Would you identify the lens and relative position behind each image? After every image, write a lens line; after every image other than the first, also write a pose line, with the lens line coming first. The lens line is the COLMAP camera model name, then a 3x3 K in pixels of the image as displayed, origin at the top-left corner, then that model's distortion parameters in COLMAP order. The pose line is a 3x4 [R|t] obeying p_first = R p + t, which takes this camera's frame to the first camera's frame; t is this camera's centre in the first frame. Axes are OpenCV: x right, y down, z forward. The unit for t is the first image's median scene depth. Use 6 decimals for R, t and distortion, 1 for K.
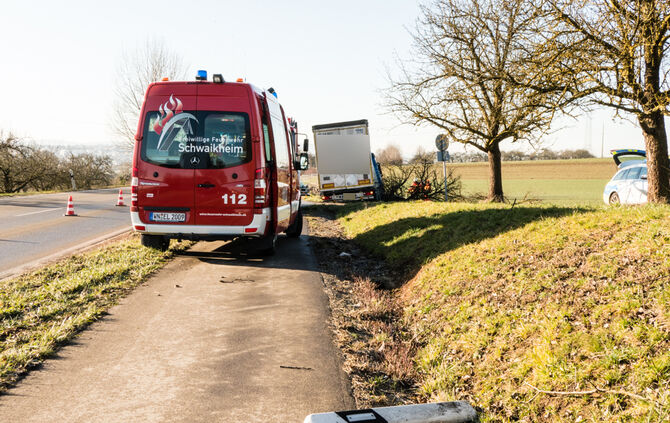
lens RADIAL K [[1425.8, 0, 336.5], [0, 1425.8, 198.2], [0, 0, 1]] dist [0.064387, 0.553303]
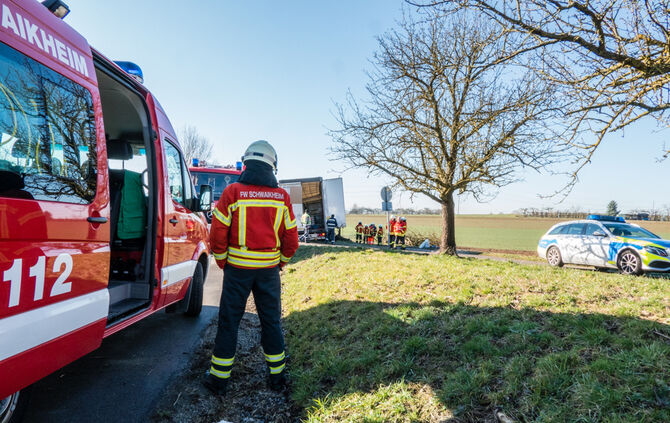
lens RADIAL K [[403.7, 0, 320.8], [0, 403.7, 209.9], [0, 0, 1]] dist [0.163514, 0.000636]
pose [[0.999272, 0.037146, -0.008752, 0.026600], [-0.037421, 0.998731, -0.033708, -0.014364], [0.007489, 0.034011, 0.999393, 0.719840]]
